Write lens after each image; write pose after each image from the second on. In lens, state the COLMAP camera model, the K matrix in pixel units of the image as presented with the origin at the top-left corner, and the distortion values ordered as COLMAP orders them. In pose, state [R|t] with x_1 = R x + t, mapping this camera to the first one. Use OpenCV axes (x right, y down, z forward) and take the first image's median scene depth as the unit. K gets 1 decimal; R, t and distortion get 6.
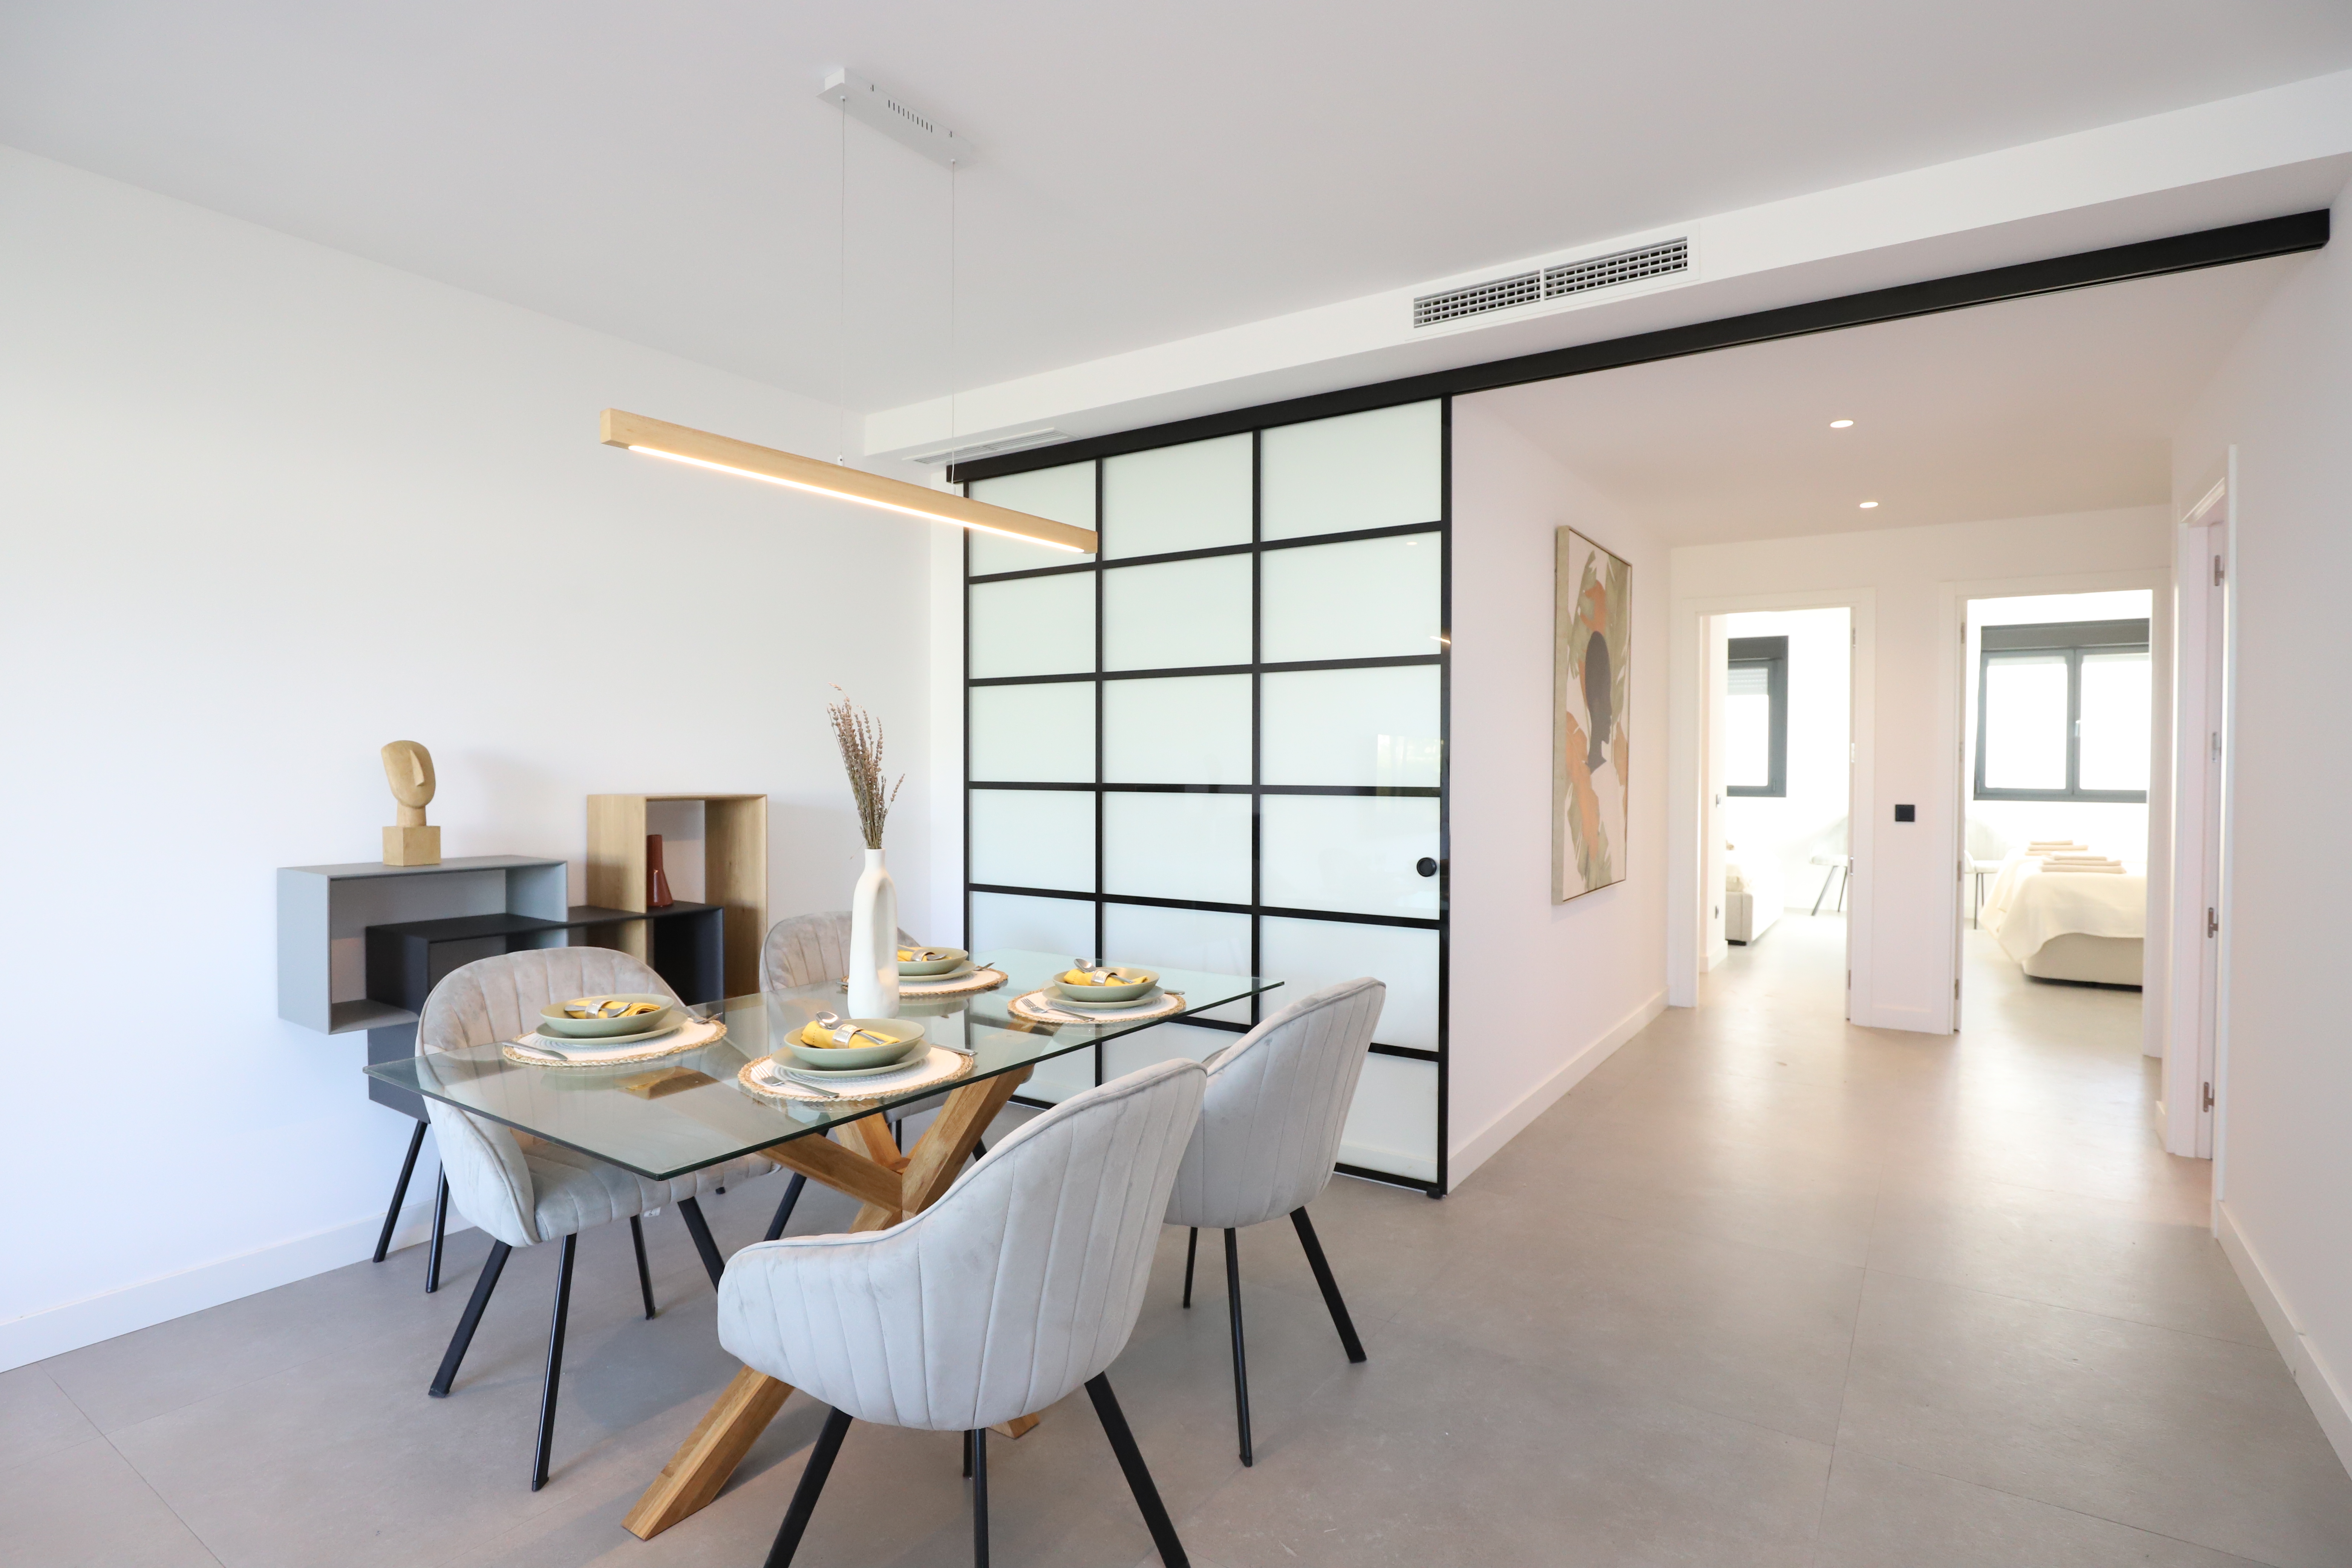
lens RADIAL K [[1162.2, 0, 1187.6], [0, 1162.2, 777.6], [0, 0, 1]] dist [-0.006581, -0.000711]
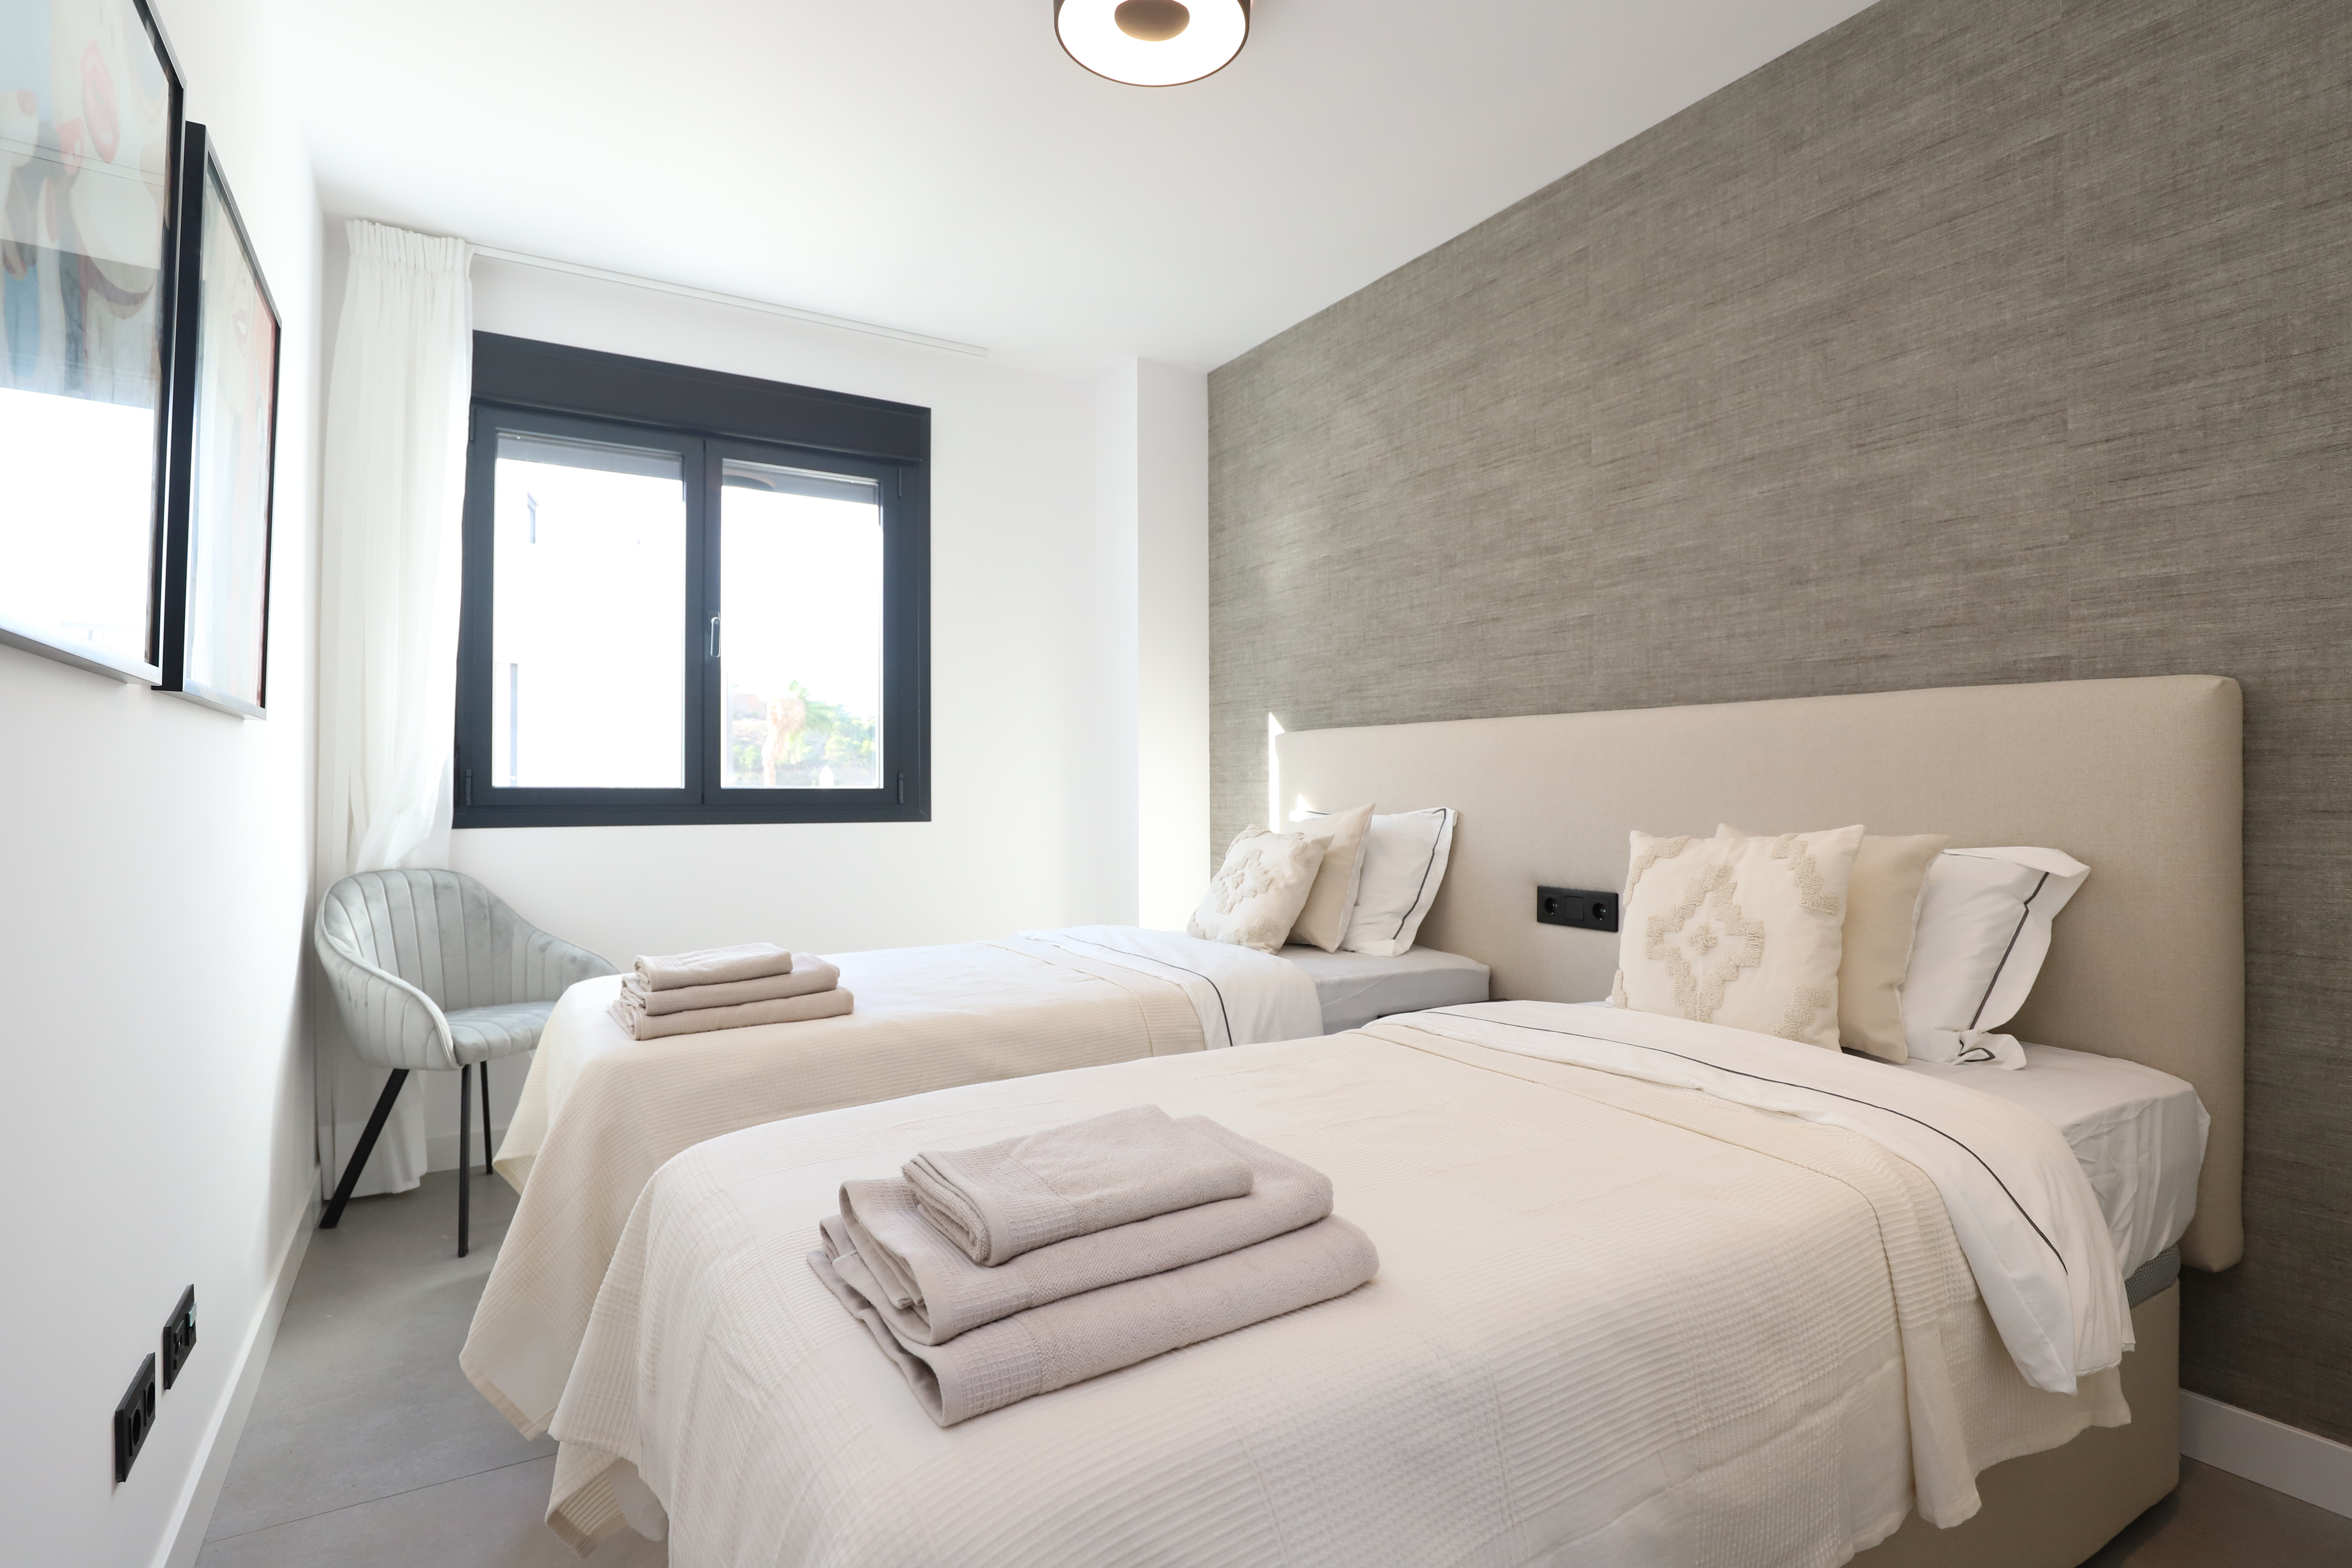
lens RADIAL K [[1155.2, 0, 1179.3], [0, 1155.2, 772.5], [0, 0, 1]] dist [-0.018546, 0.000009]
pose [[0.420135, -0.002688, 0.907458, 1.103247], [0.020878, 0.999760, -0.006704, 0.024398], [-0.907221, 0.021762, 0.420090, 1.590248]]
